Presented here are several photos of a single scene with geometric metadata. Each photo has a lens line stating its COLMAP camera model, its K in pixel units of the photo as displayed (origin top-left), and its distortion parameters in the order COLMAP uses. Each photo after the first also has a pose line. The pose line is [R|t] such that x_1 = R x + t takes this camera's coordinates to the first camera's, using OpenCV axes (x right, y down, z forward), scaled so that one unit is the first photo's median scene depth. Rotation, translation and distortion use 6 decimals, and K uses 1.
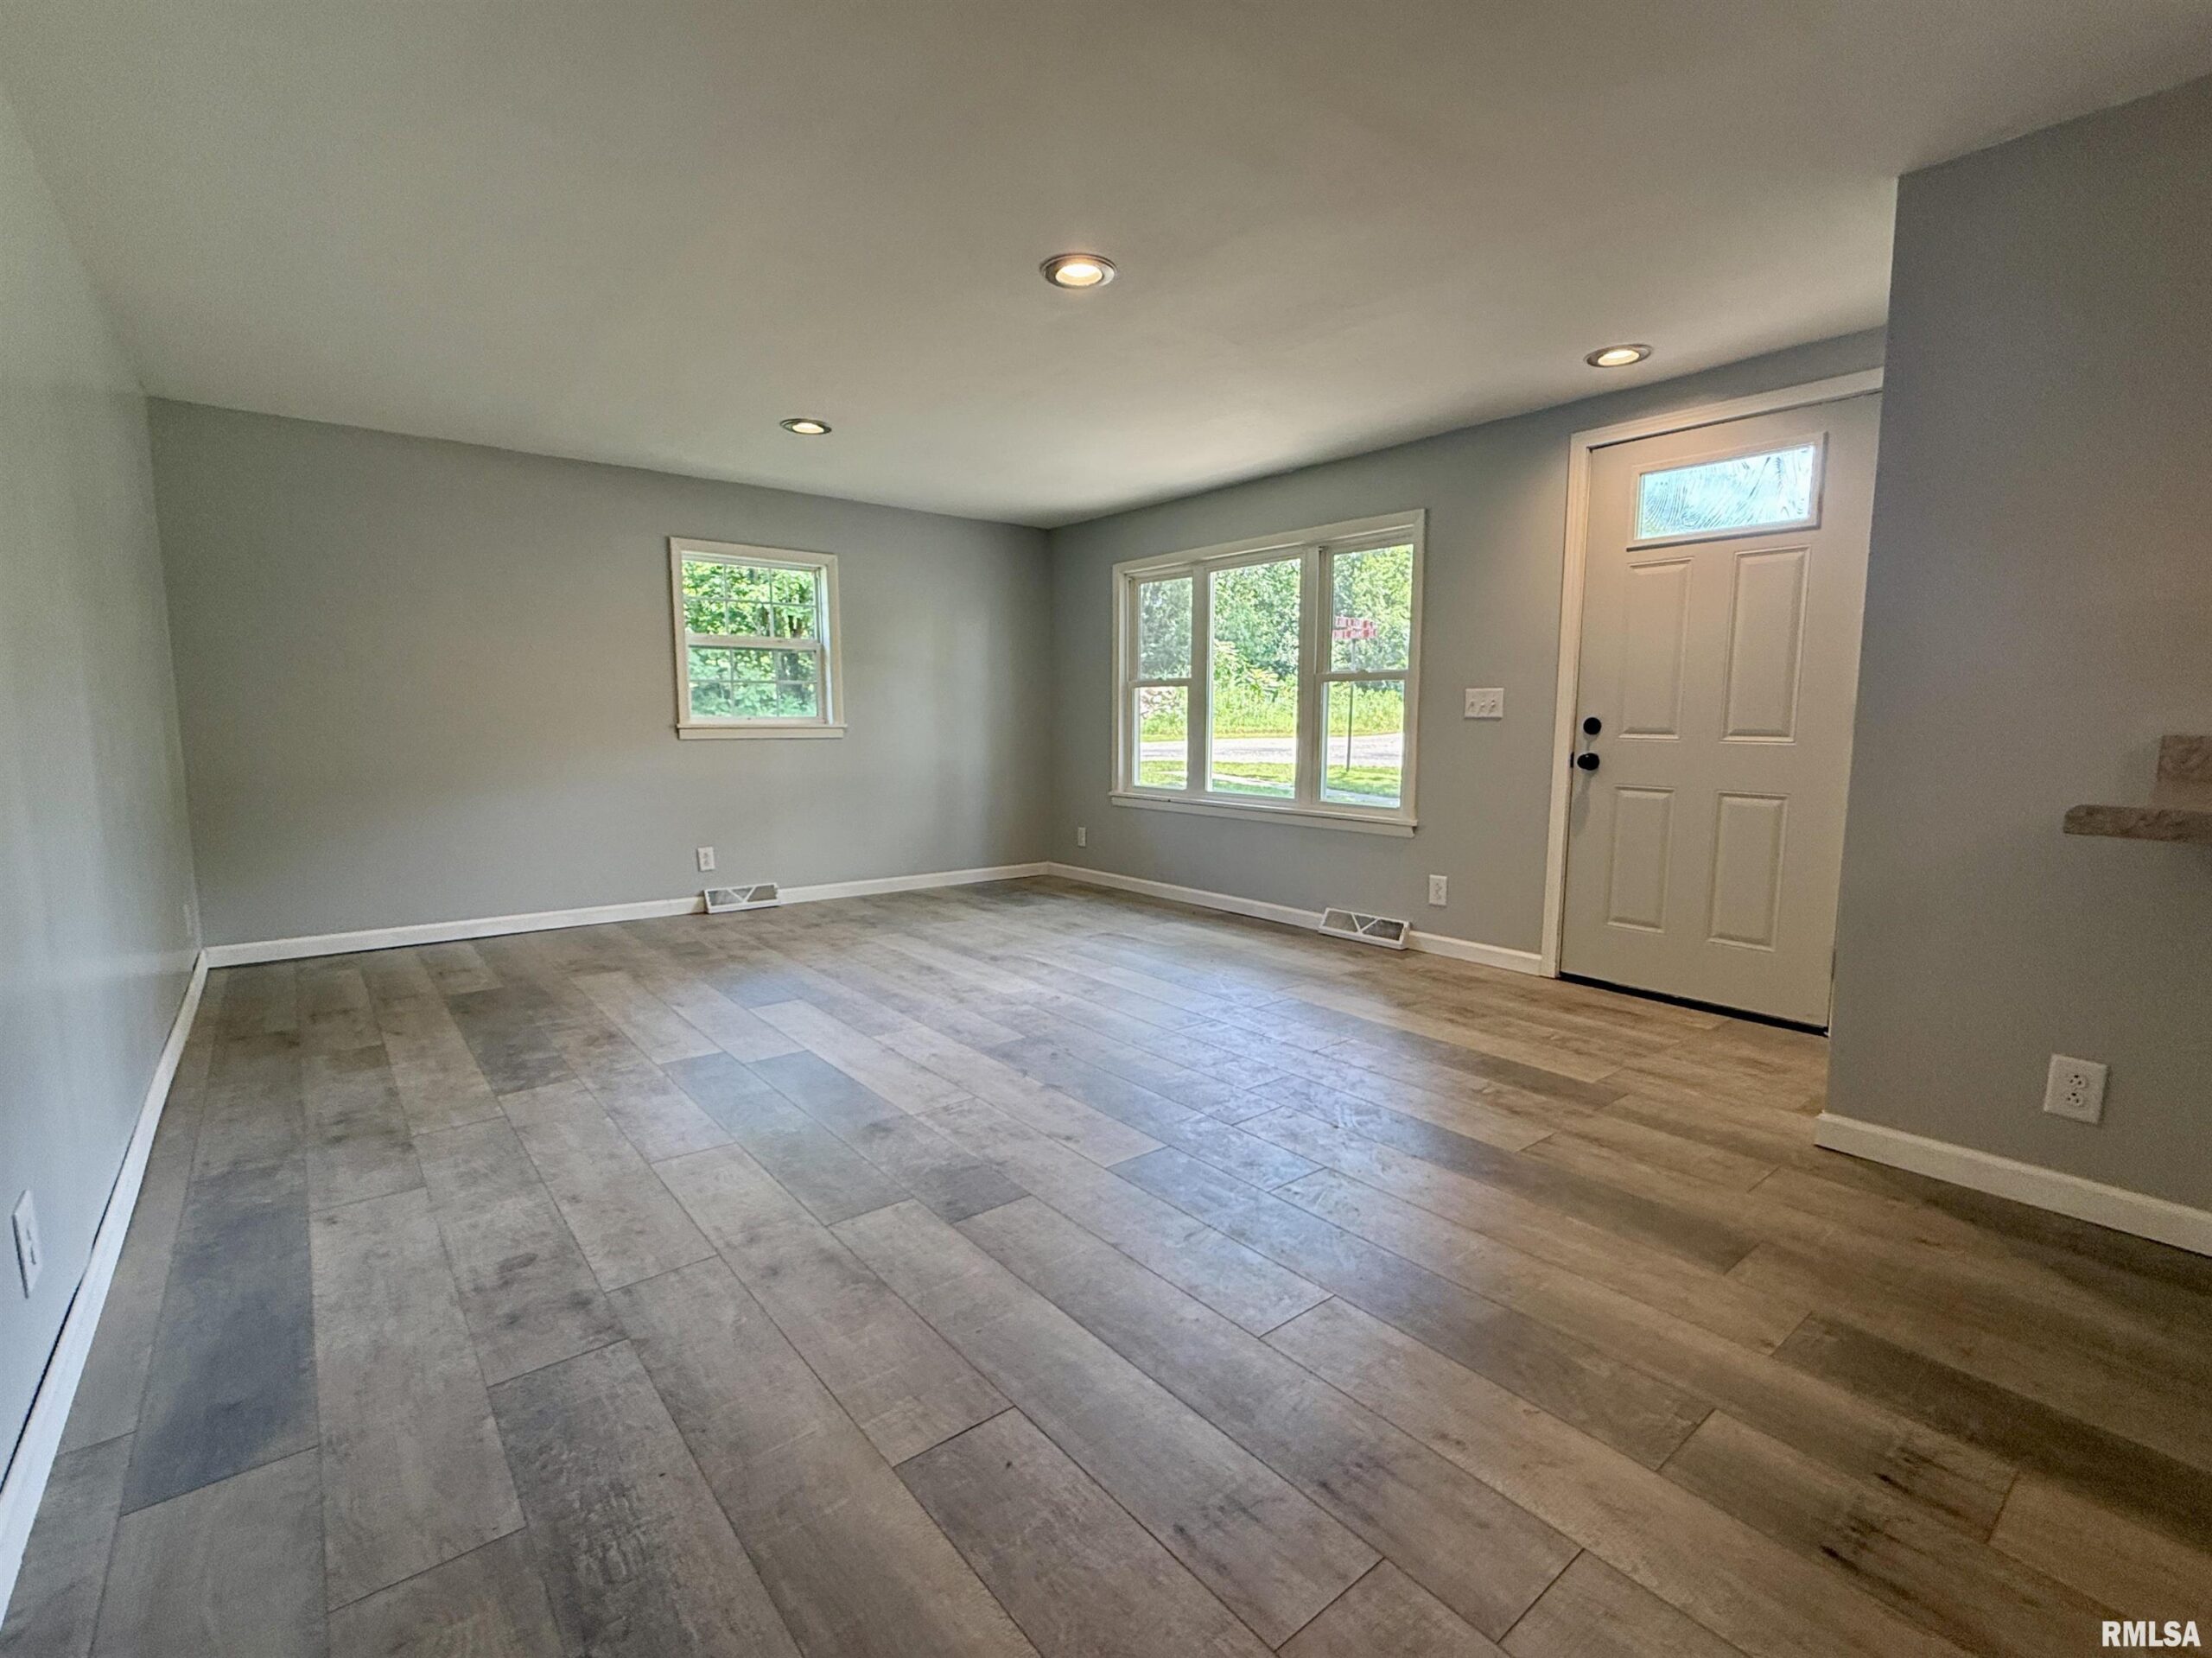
lens RADIAL K [[985.2, 0, 1109.9], [0, 985.2, 831.9], [0, 0, 1]] dist [0.002588, -0.000078]
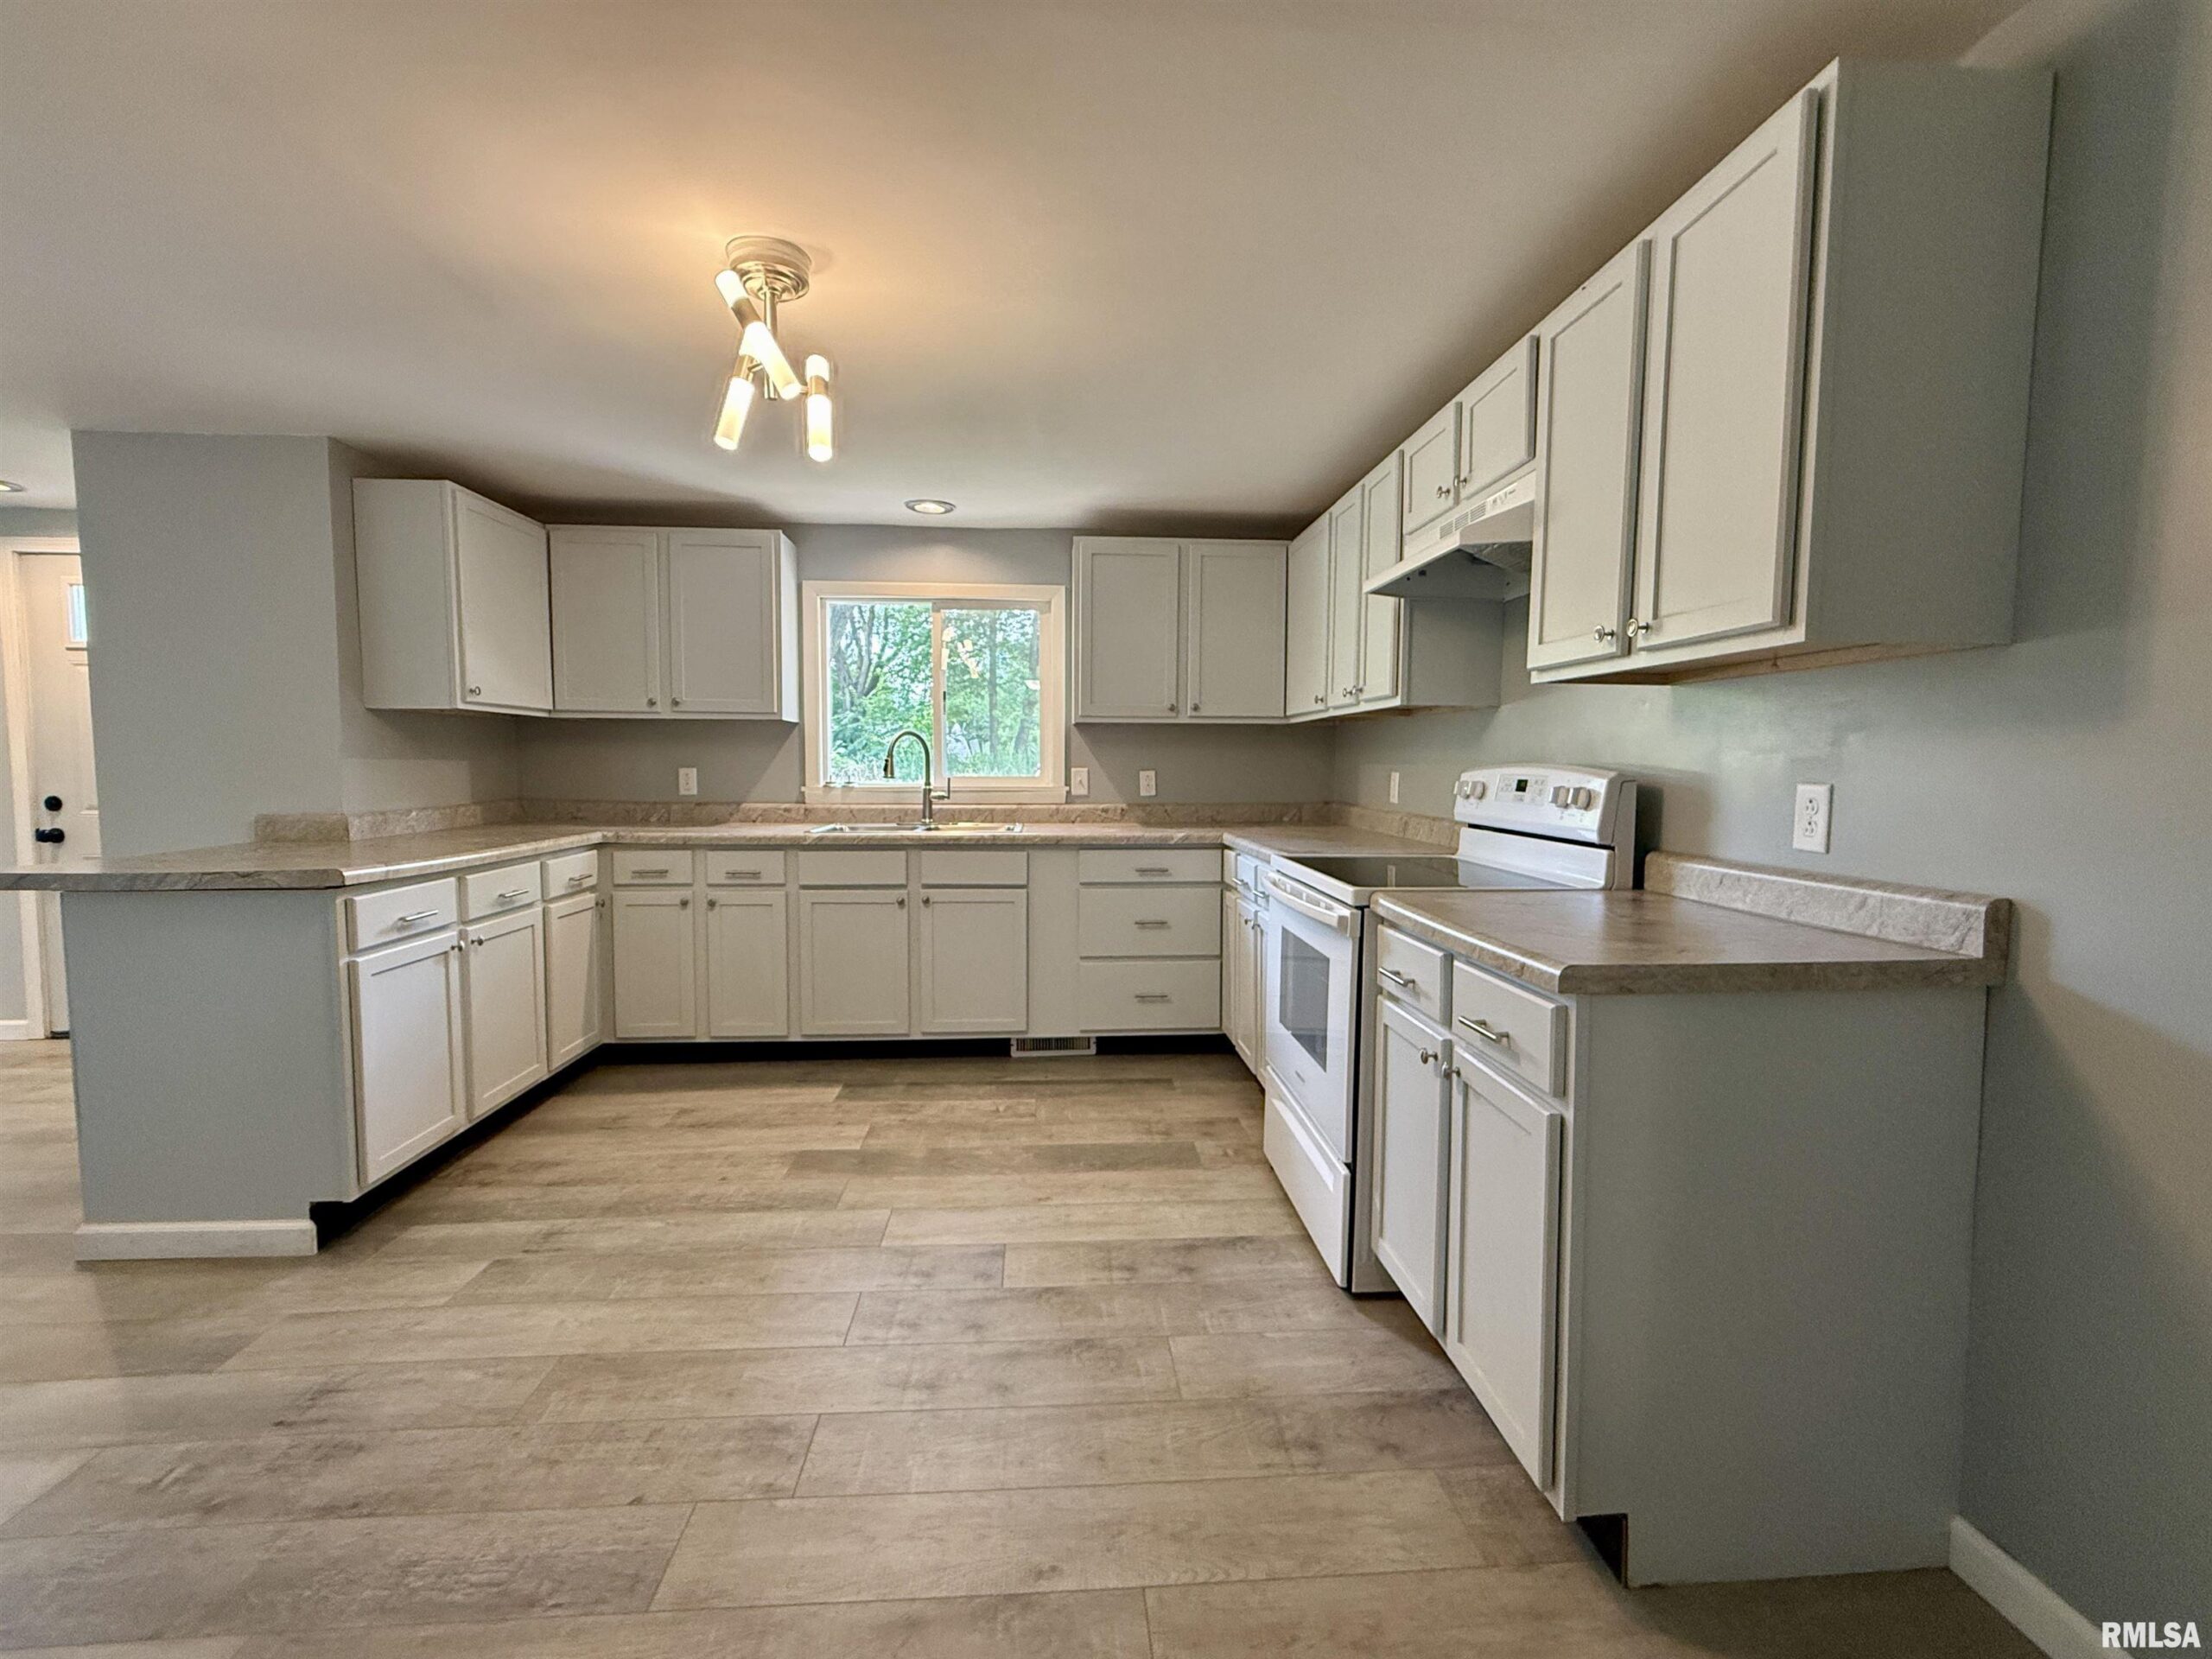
lens RADIAL K [[985.2, 0, 1091.1], [0, 985.2, 832.6], [0, 0, 1]] dist [0.002588, -0.000078]
pose [[0.586906, -0.060085, 0.807422, 0.315512], [0.095750, 0.995395, 0.004474, 0.033871], [-0.803973, 0.074684, 0.589957, -0.645917]]
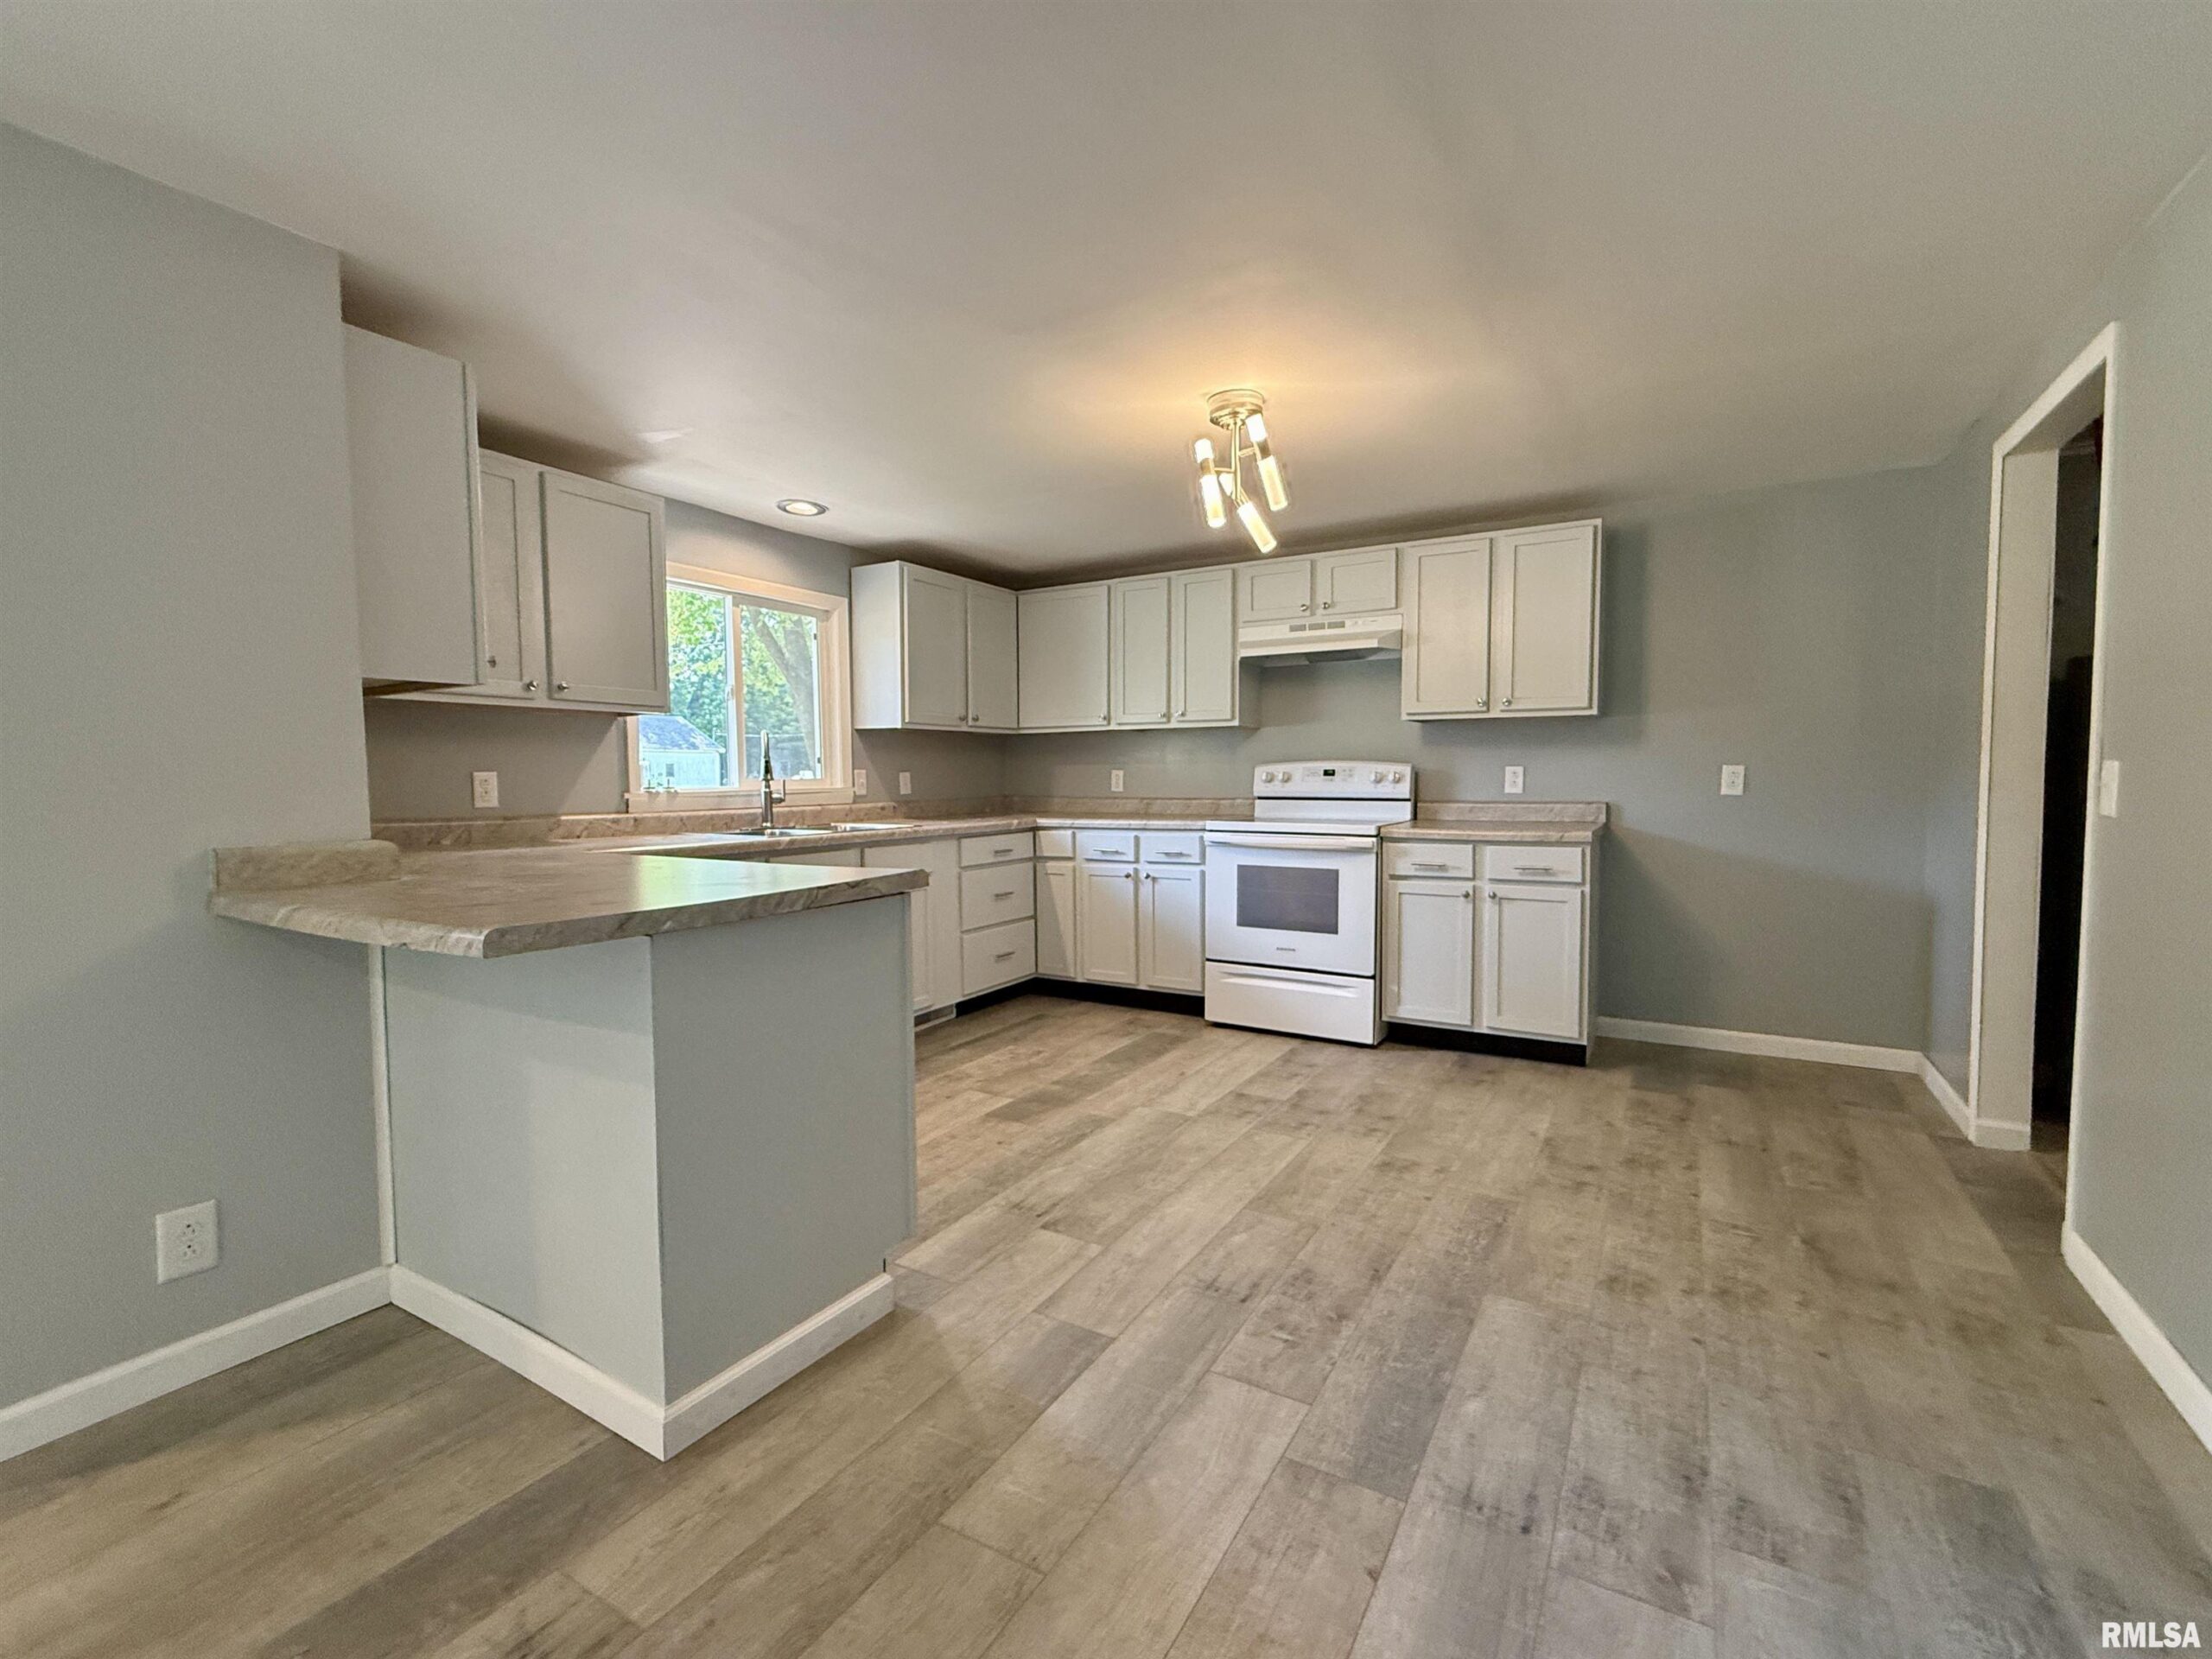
lens RADIAL K [[985.2, 0, 1108.9], [0, 985.2, 833.7], [0, 0, 1]] dist [0.002588, -0.000078]
pose [[-0.342172, -0.058943, 0.937787, -0.084646], [0.117700, 0.987481, 0.105012, -0.065461], [-0.932237, 0.146310, -0.330951, 0.298051]]
